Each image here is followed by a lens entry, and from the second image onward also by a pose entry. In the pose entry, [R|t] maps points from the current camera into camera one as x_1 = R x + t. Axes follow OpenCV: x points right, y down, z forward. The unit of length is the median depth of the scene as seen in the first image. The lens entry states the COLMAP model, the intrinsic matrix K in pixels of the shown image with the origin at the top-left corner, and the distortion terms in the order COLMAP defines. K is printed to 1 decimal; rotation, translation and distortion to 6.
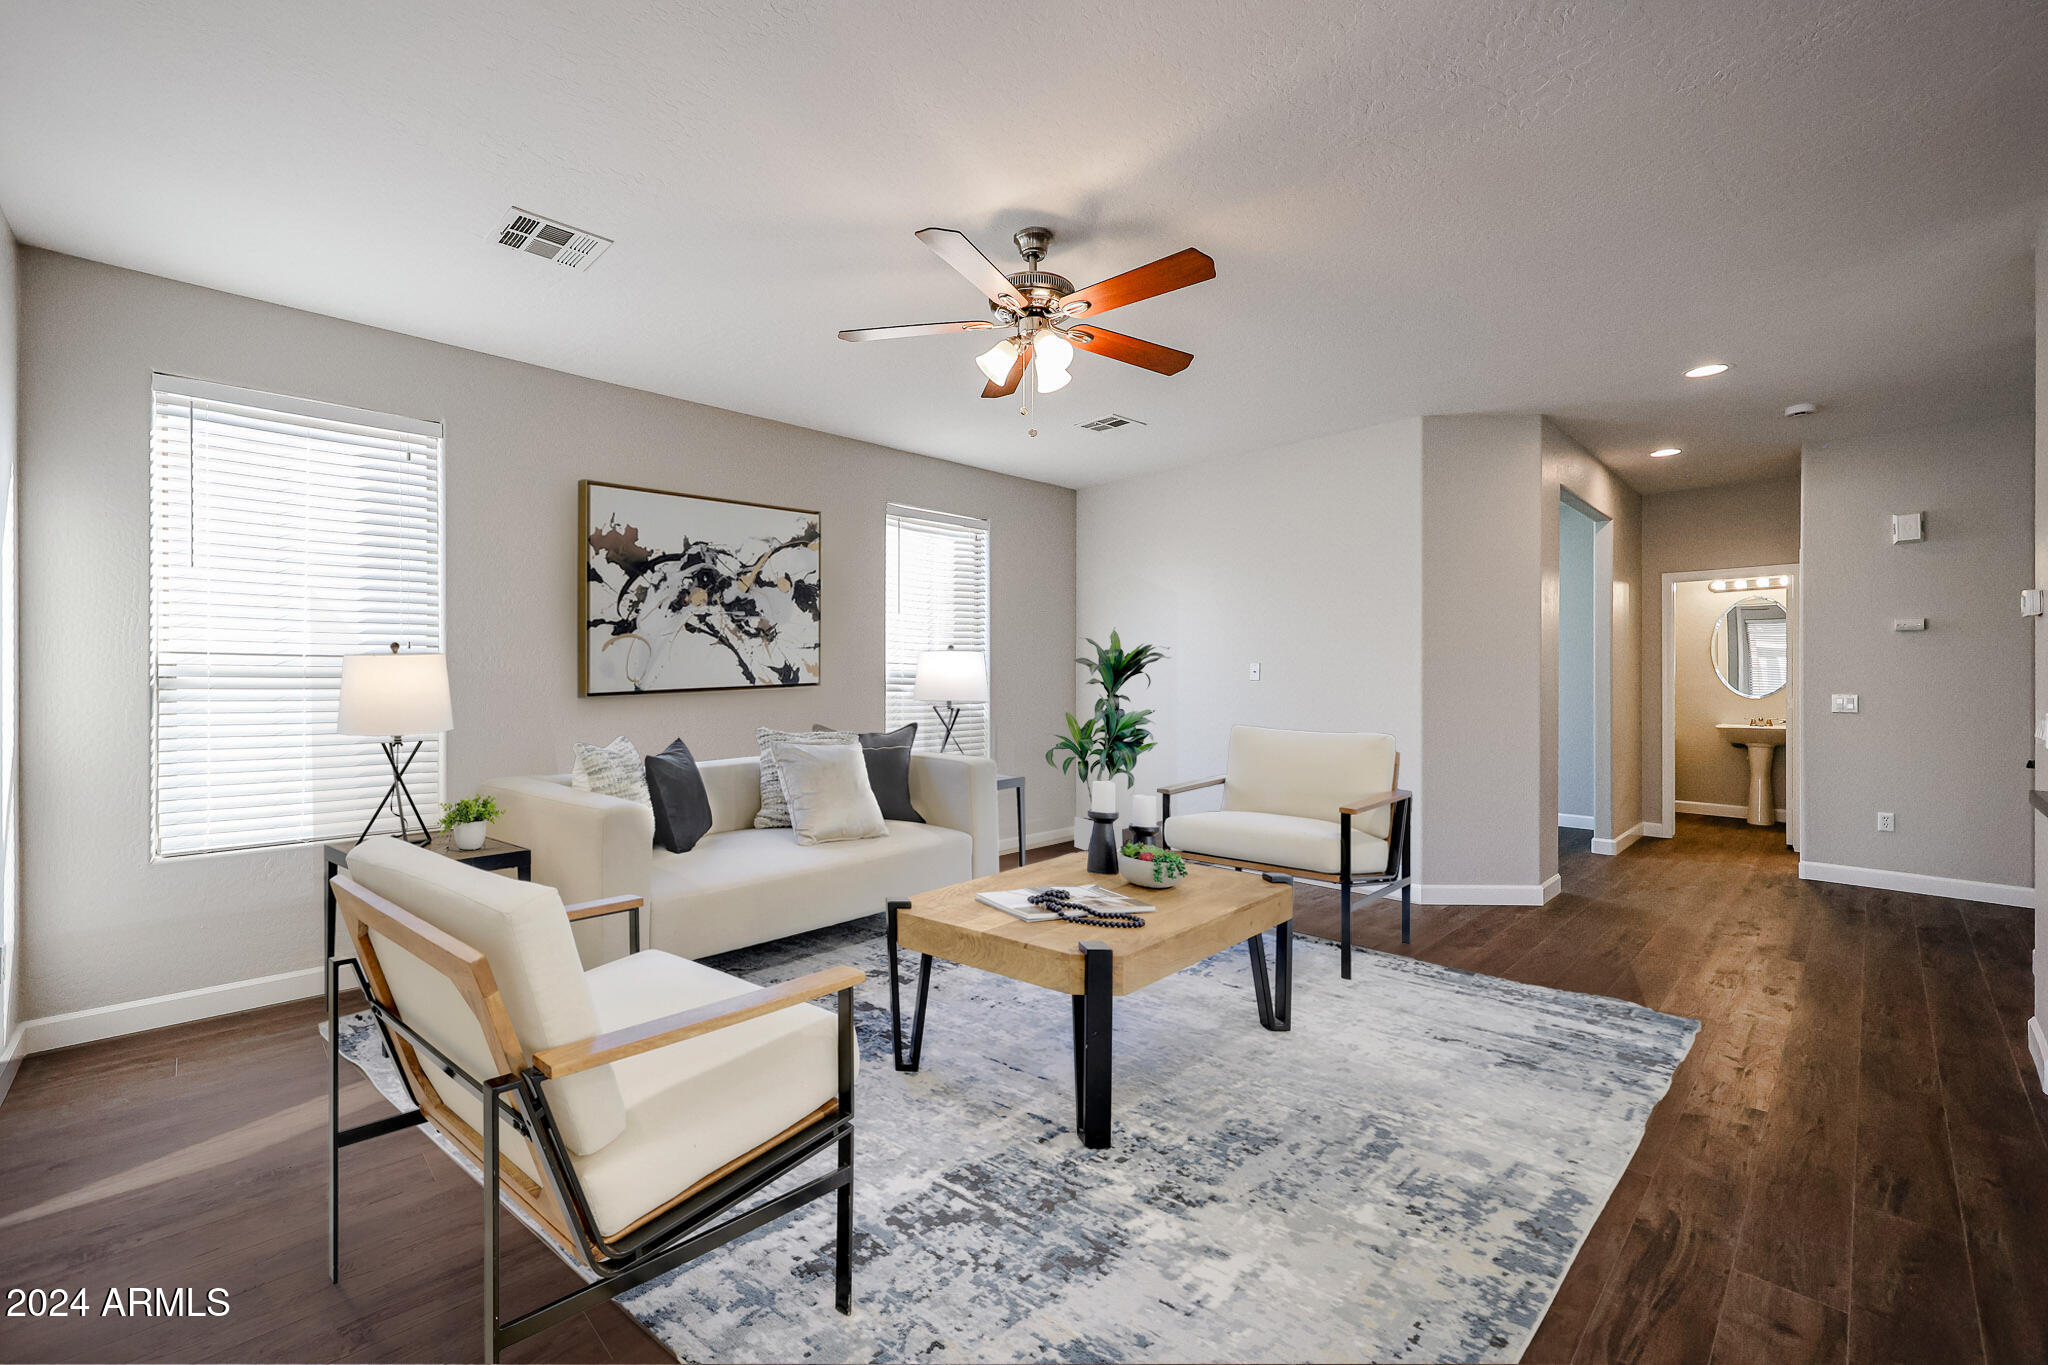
lens RADIAL K [[834.5, 0, 1014.3], [0, 834.5, 679.0], [0, 0, 1]] dist [0.002079, 0.000169]
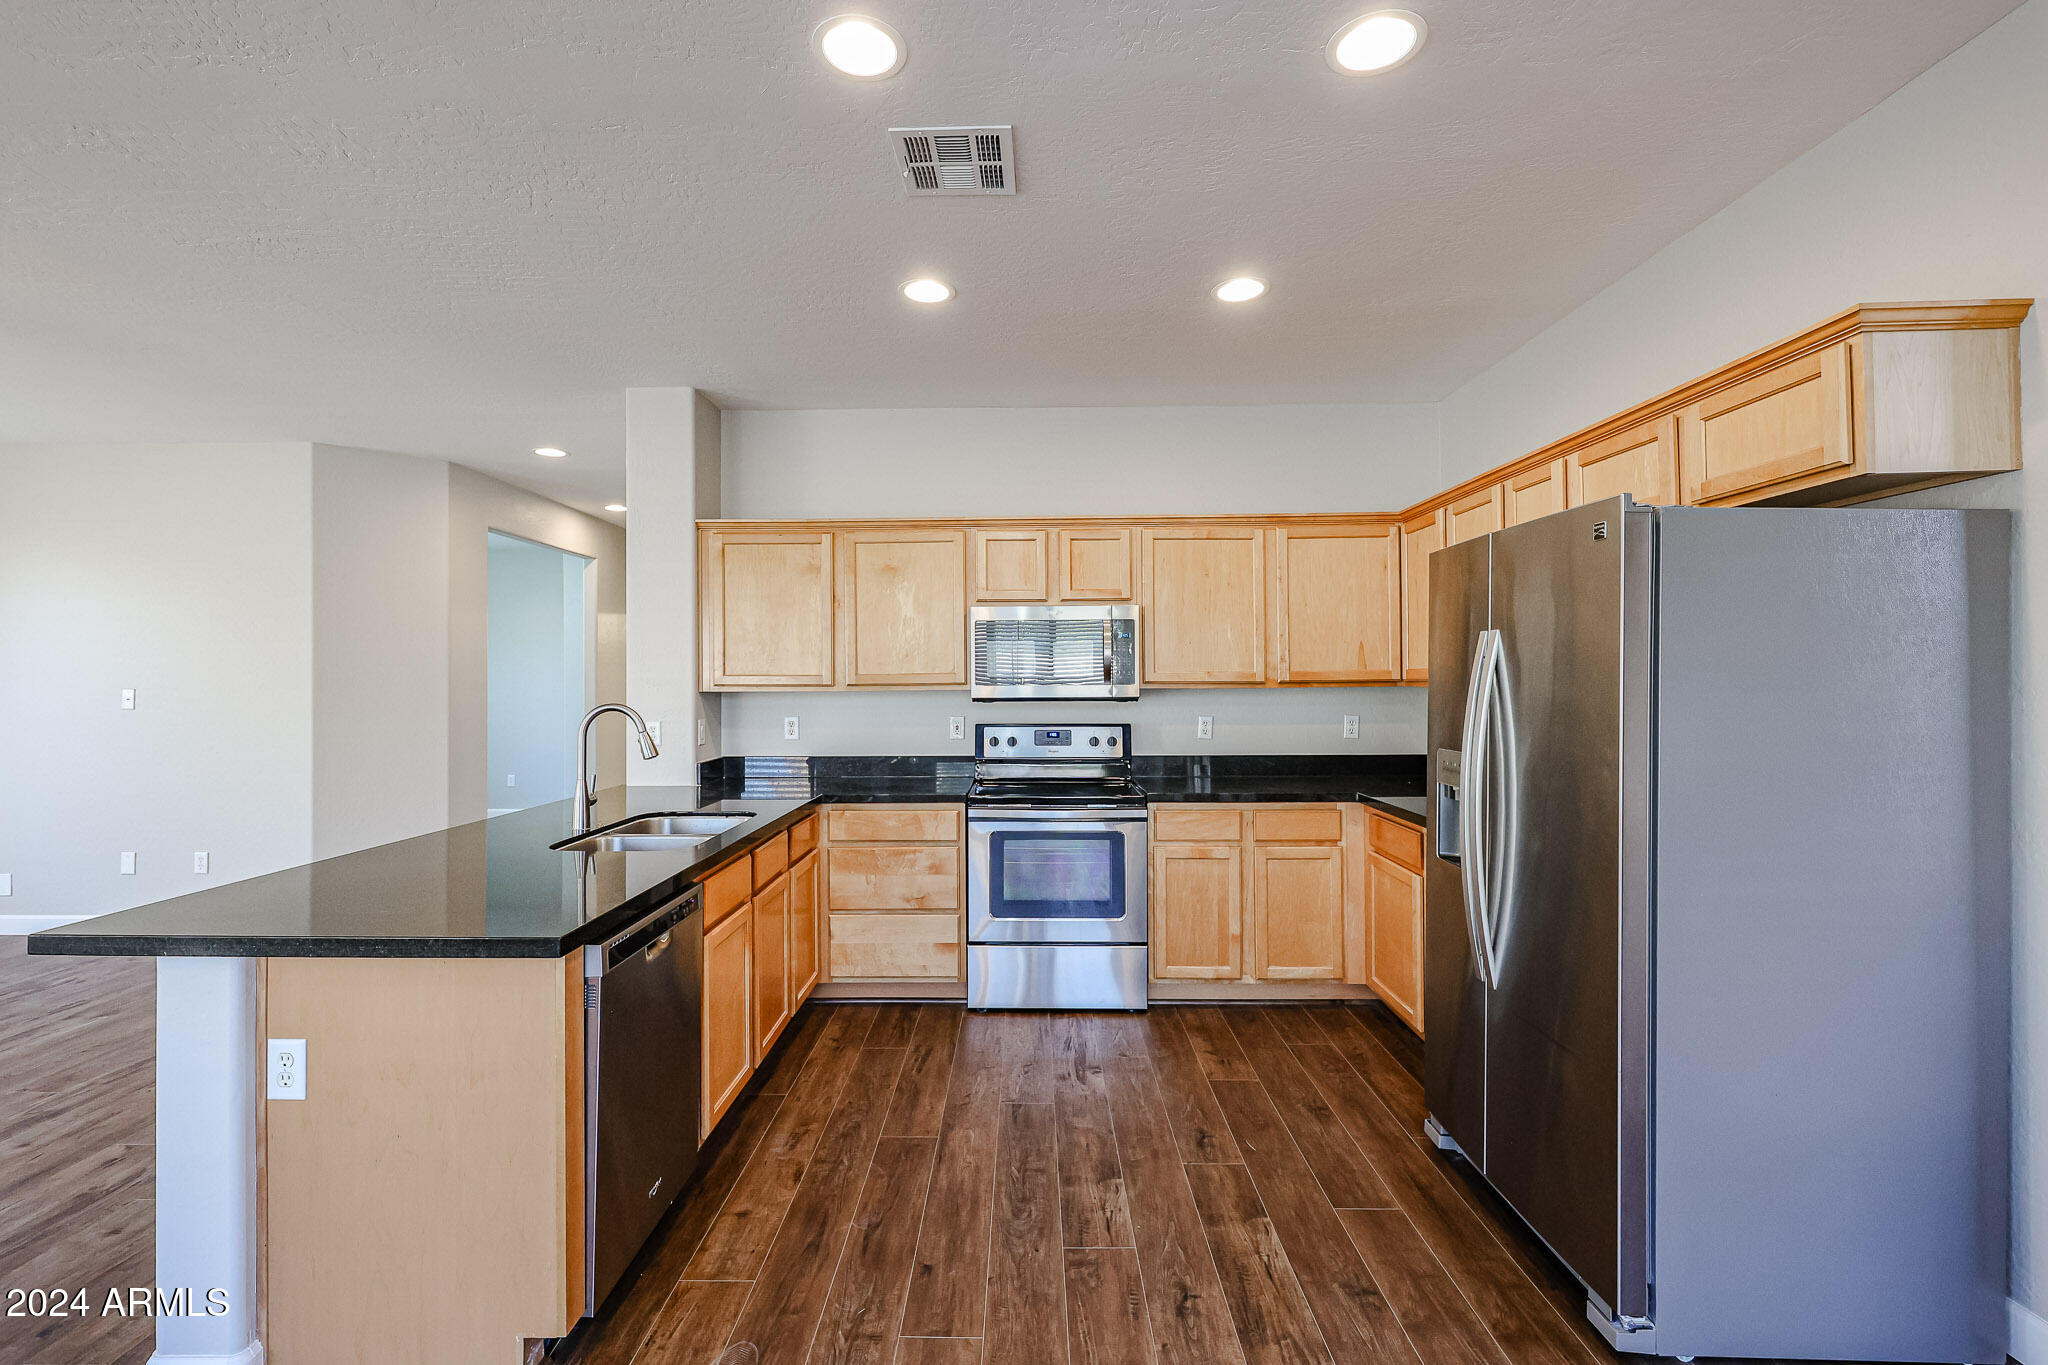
lens RADIAL K [[903.0, 0, 1014.0], [0, 903.0, 673.3], [0, 0, 1]] dist [-0.000569, 0.000134]
pose [[0.706984, 0.001988, 0.707227, 0.281863], [0.005436, 0.999951, -0.008245, -0.023943], [-0.707209, 0.009674, 0.706938, -0.308139]]
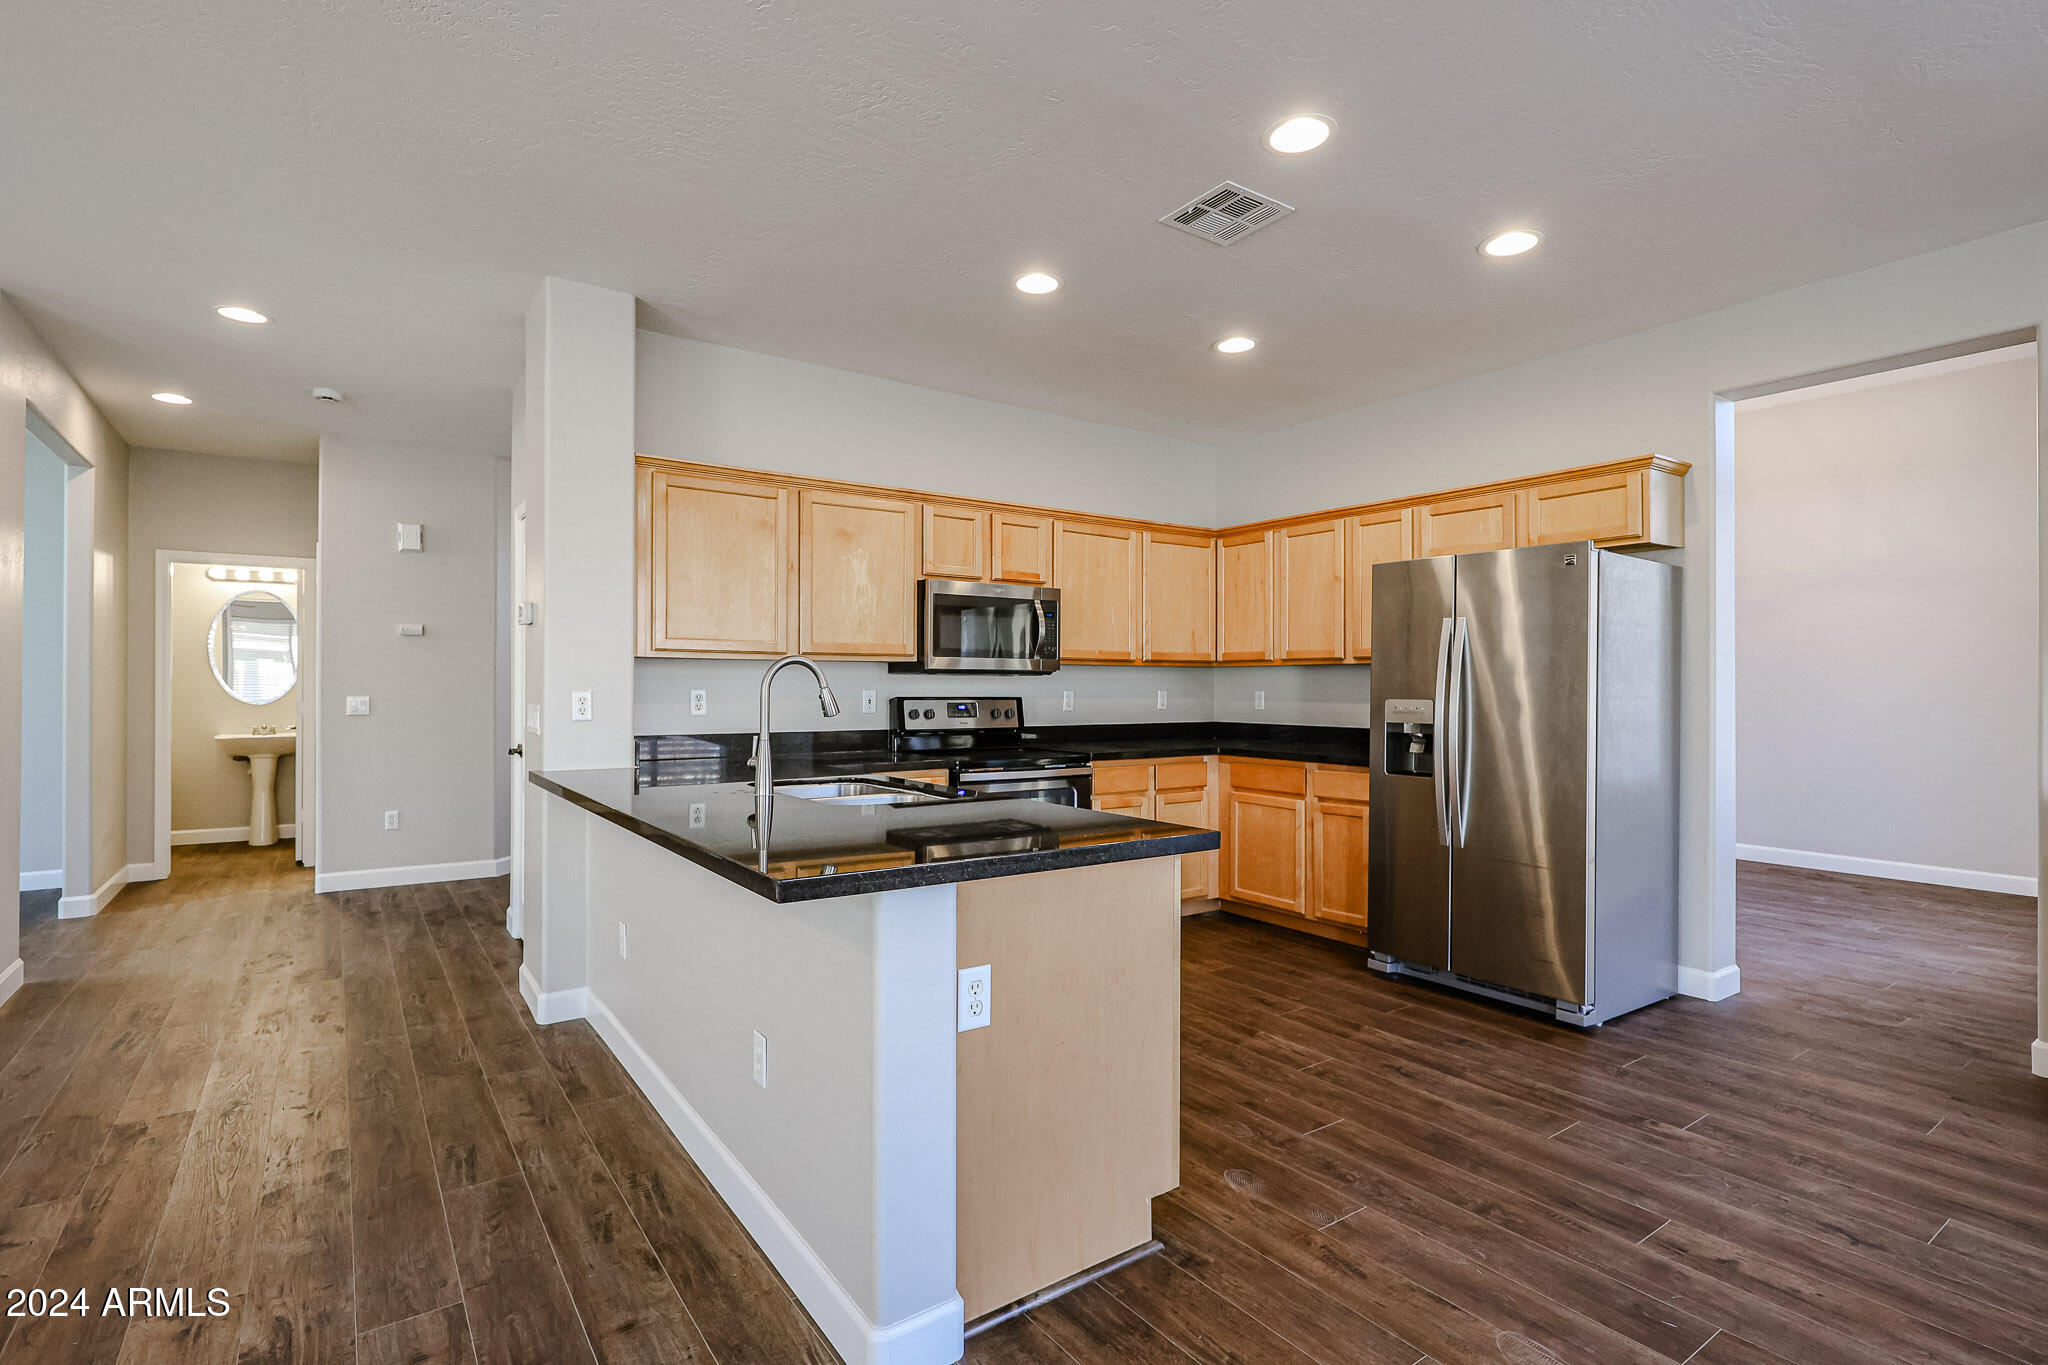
lens RADIAL K [[971.6, 0, 1018.9], [0, 971.6, 685.0], [0, 0, 1]] dist [0.002910, 0.000161]
pose [[0.156238, 0.002927, 0.987715, -0.017746], [-0.001733, 0.999995, -0.002690, 0.006335], [-0.987718, -0.001291, 0.156243, 0.050375]]
